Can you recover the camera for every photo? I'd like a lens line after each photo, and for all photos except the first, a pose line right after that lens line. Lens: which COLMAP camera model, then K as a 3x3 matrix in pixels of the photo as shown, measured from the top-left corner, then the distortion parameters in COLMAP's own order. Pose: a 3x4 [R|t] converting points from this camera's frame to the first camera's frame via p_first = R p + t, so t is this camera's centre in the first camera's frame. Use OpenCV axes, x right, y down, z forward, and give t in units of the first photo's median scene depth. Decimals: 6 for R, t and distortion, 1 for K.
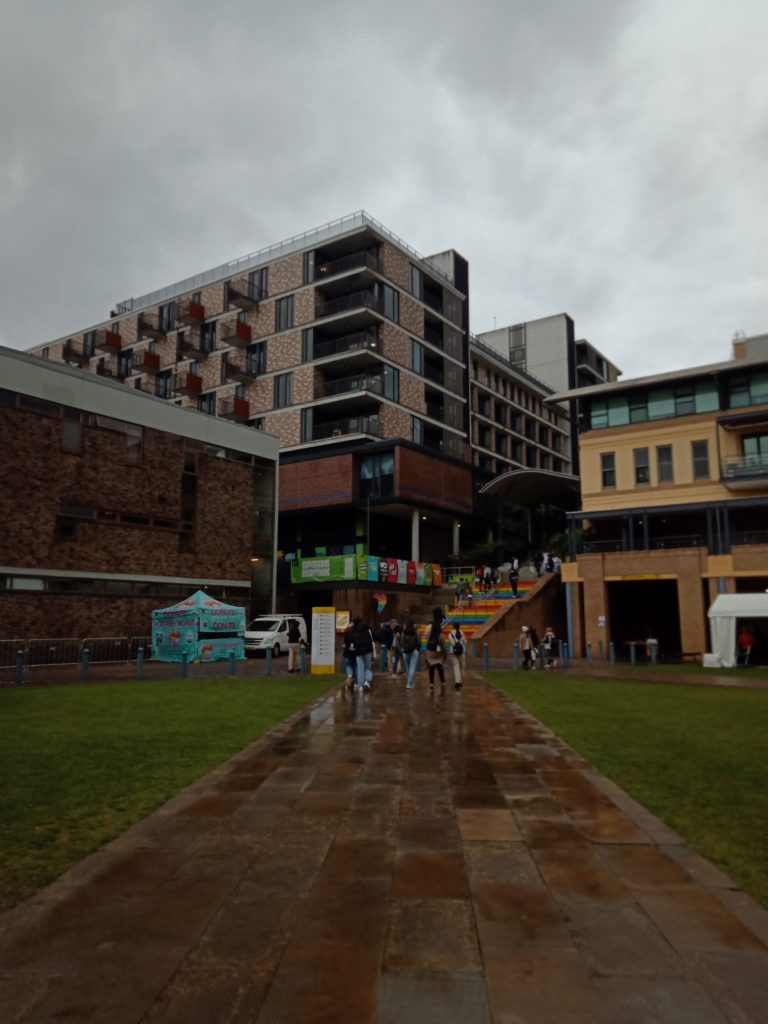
lens RADIAL K [[739.5, 0, 384.0], [0, 739.5, 512.0], [0, 0, 1]] dist [-0.002336, -0.005902]
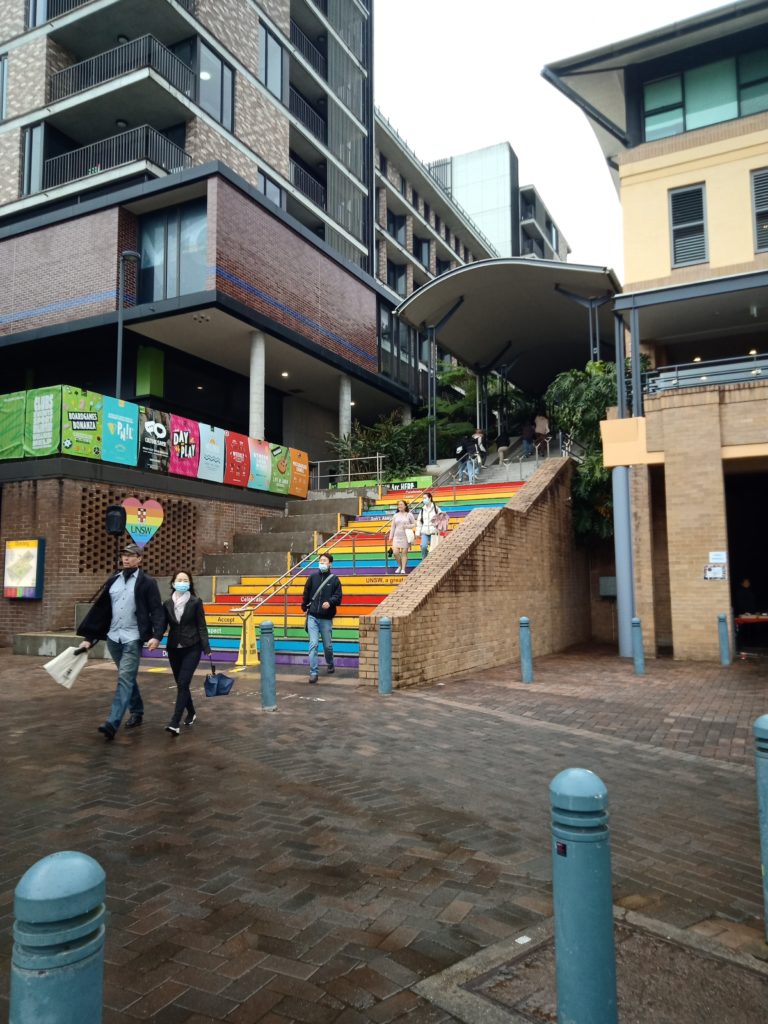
lens RADIAL K [[739.5, 0, 384.0], [0, 739.5, 512.0], [0, 0, 1]] dist [-0.002336, -0.005902]
pose [[0.990828, 0.007066, 0.134946, 0.064164], [-0.014681, 0.998350, 0.055521, 0.087963], [-0.134331, -0.056993, 0.989296, 0.557703]]
